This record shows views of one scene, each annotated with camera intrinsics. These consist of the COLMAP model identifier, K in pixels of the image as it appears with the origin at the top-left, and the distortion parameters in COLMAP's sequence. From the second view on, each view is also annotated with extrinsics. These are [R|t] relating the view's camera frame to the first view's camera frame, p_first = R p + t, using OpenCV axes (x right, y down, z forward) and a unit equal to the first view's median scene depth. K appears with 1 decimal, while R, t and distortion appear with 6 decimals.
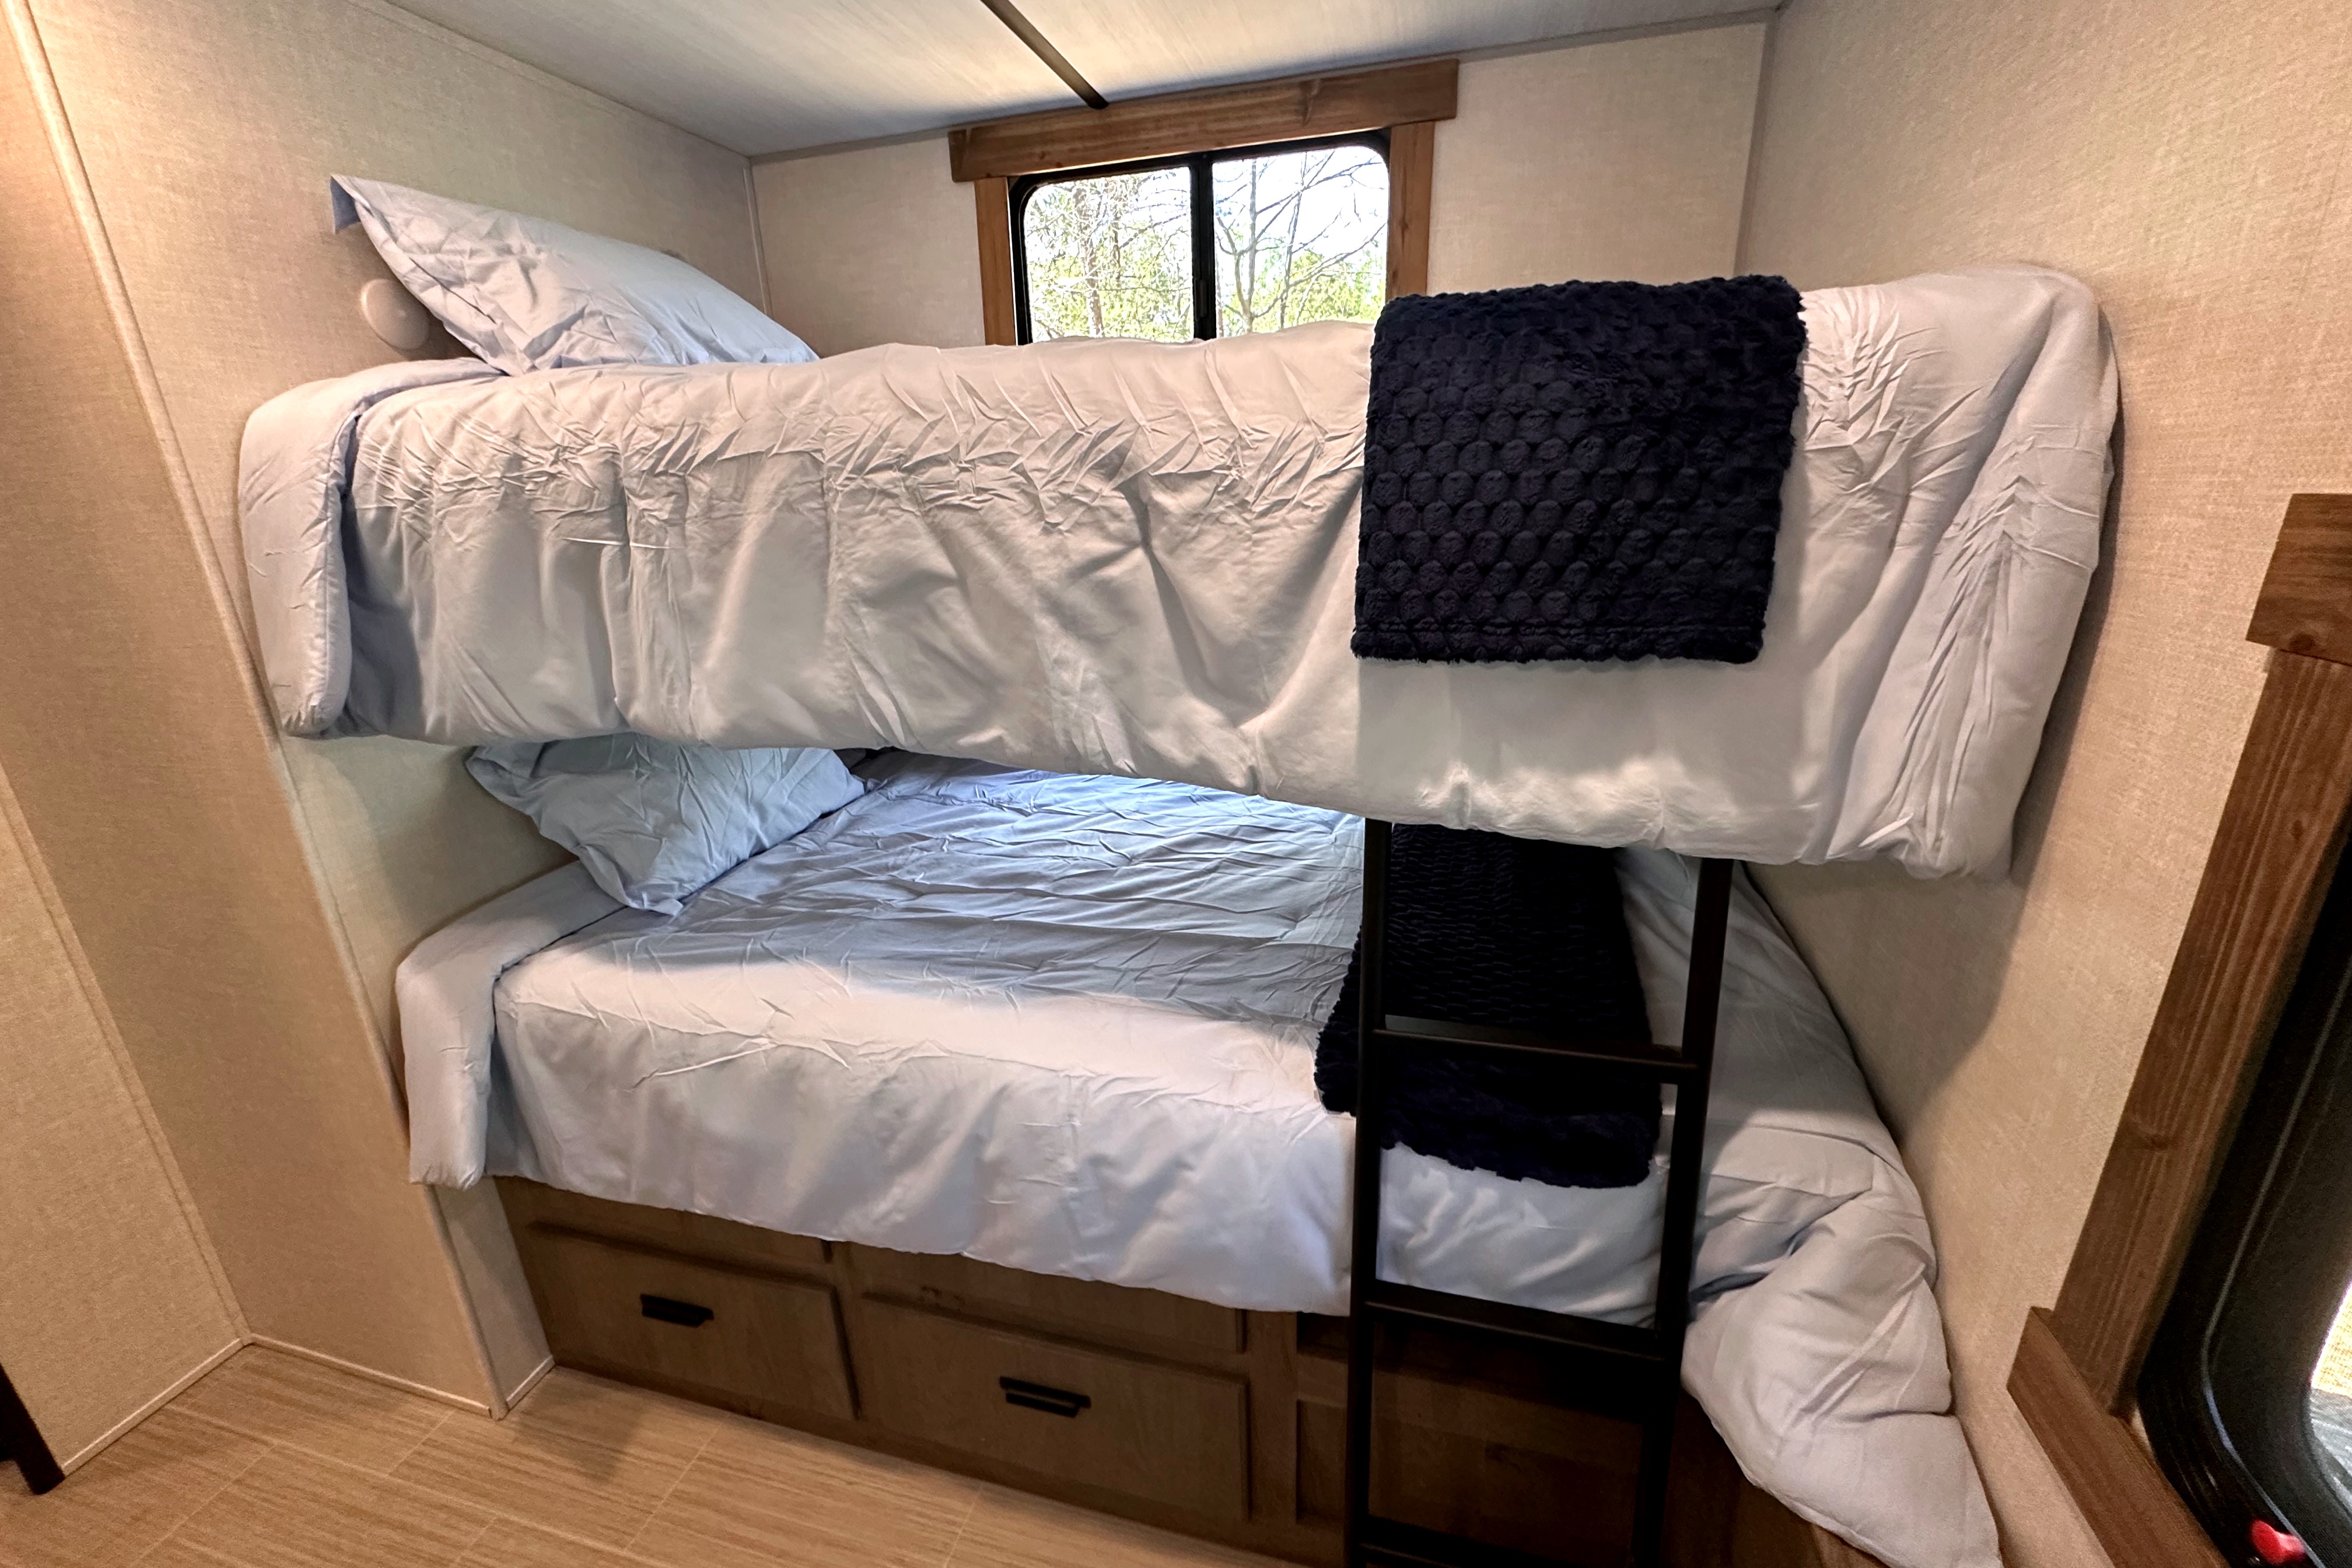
lens RADIAL K [[944.5, 0, 1174.4], [0, 944.5, 781.2], [0, 0, 1]] dist [-0.000089, -0.000007]
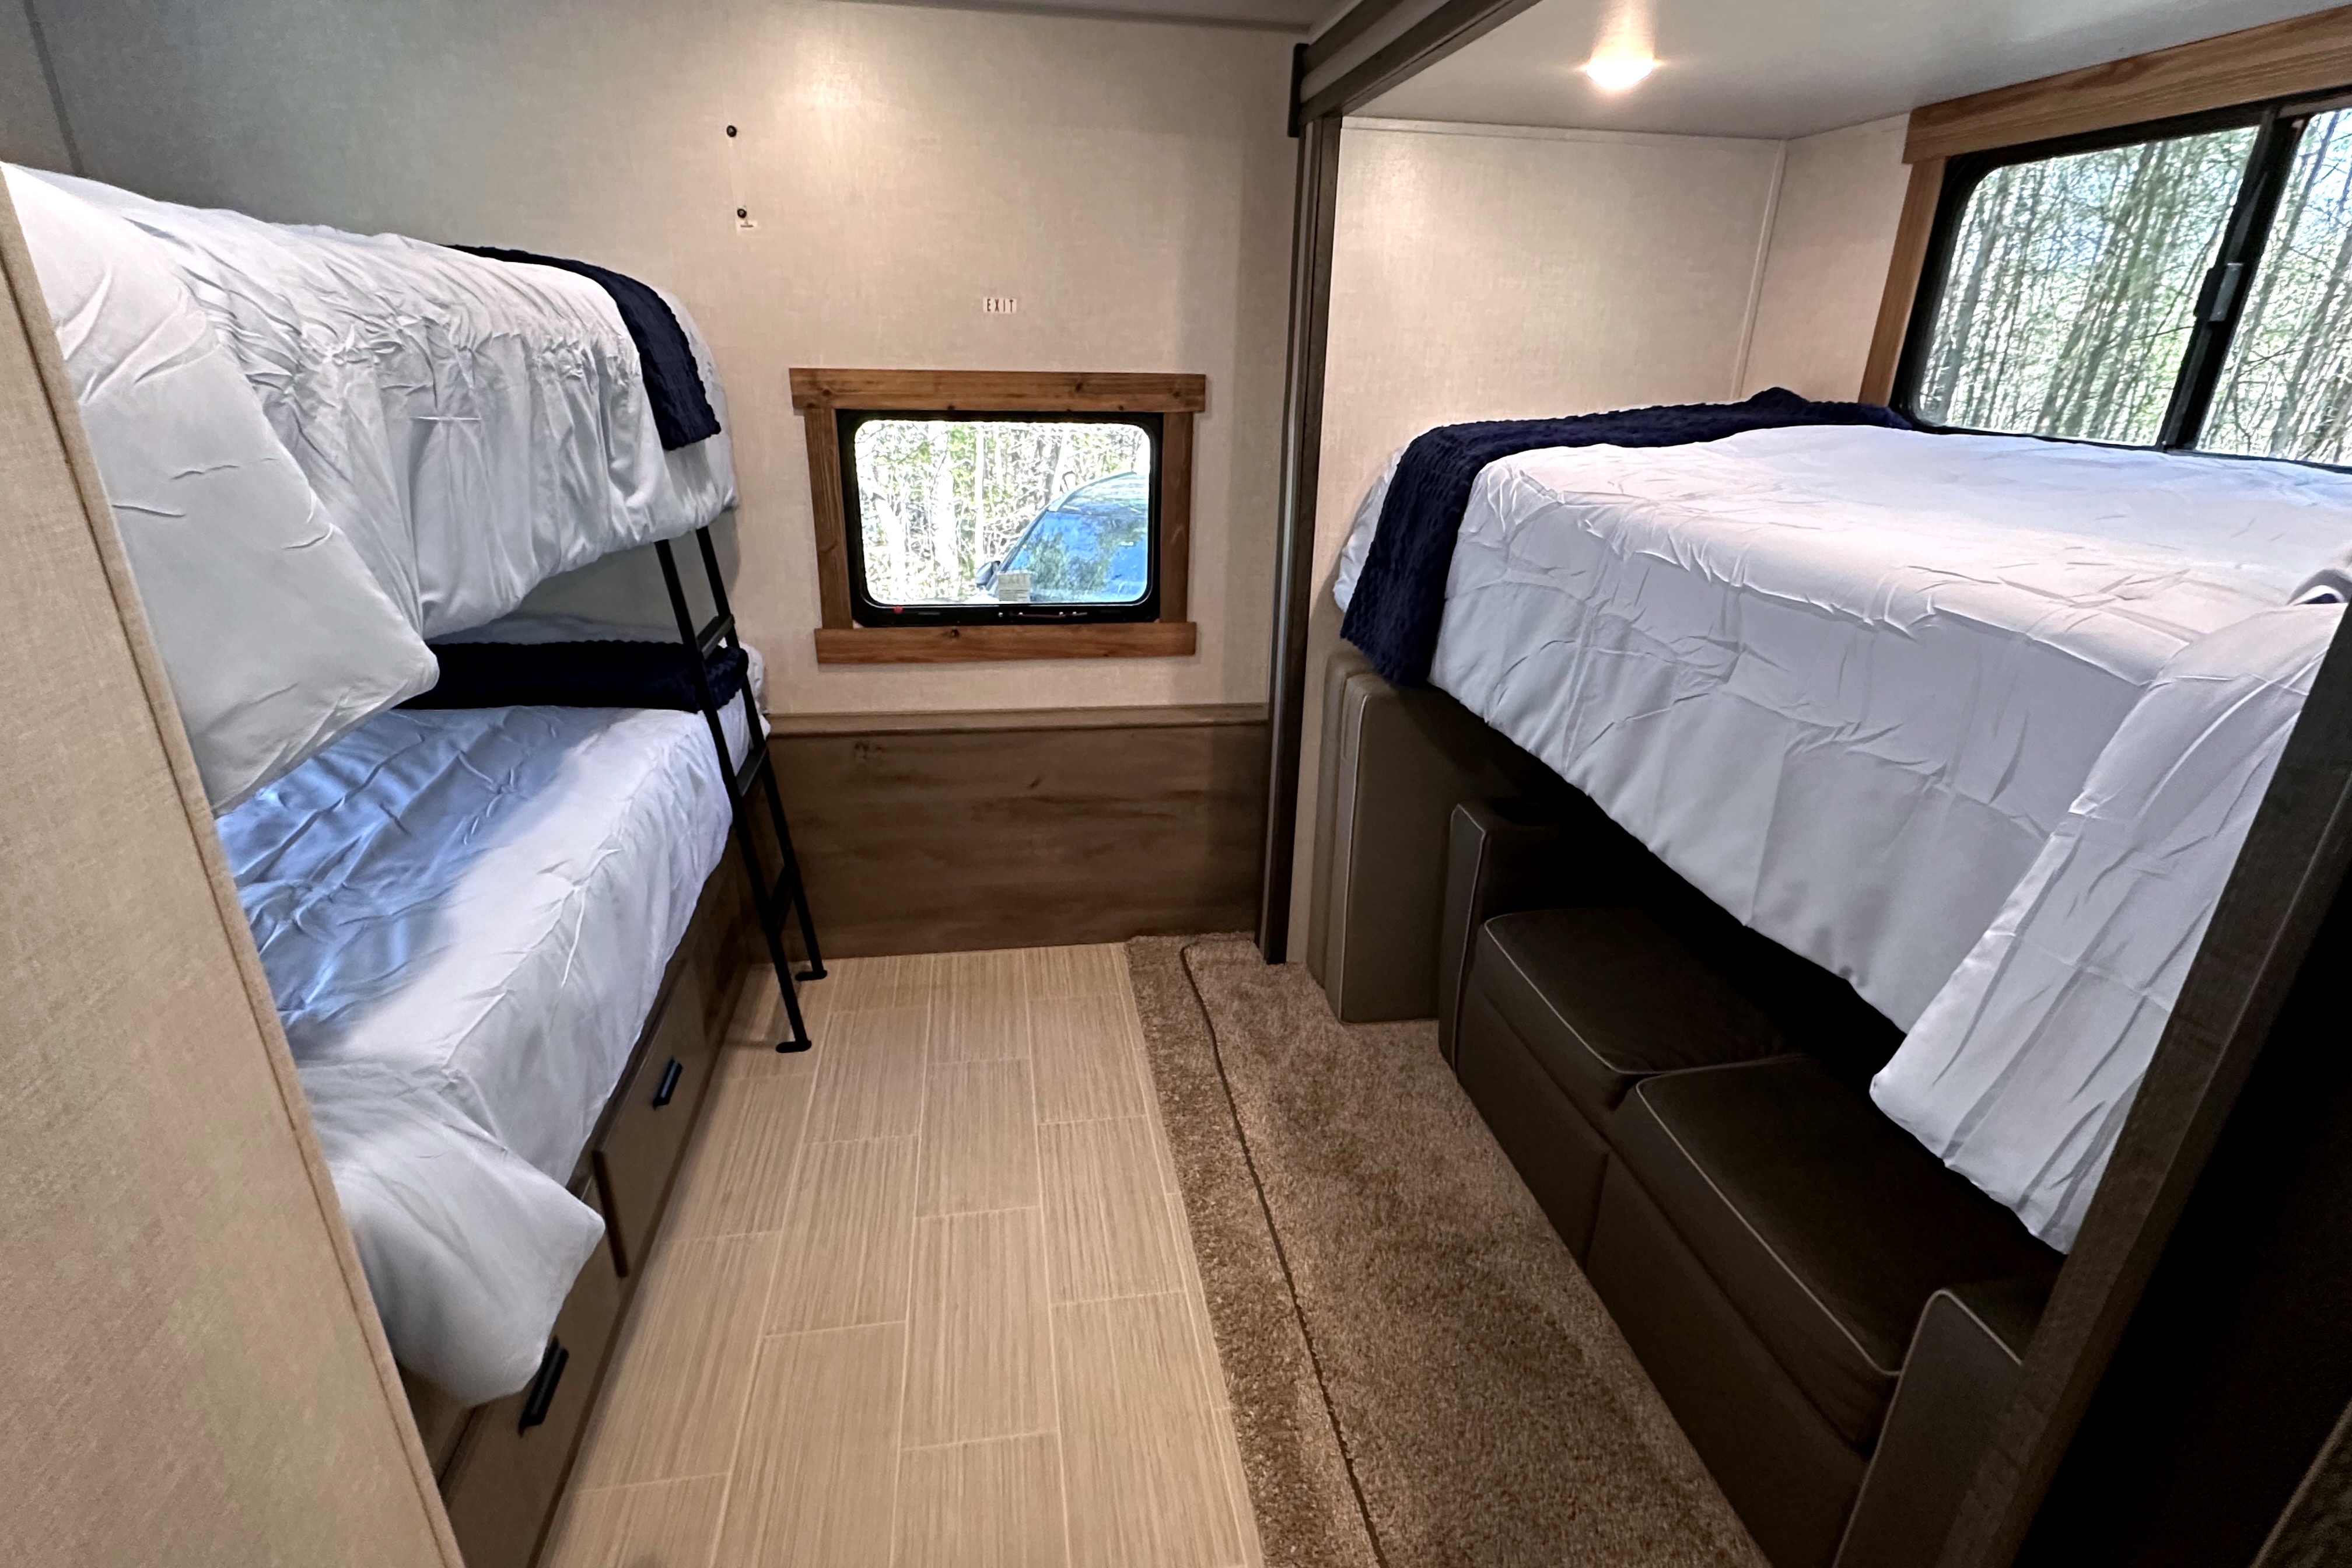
lens RADIAL K [[1094.0, 0, 1173.5], [0, 1094.0, 781.8], [0, 0, 1]] dist [-0.000833, -0.000111]
pose [[-0.432493, -0.315826, 0.844514, -1.549670], [0.267130, 0.849709, 0.454572, -0.191322], [-0.861157, 0.422194, -0.283126, 0.644200]]
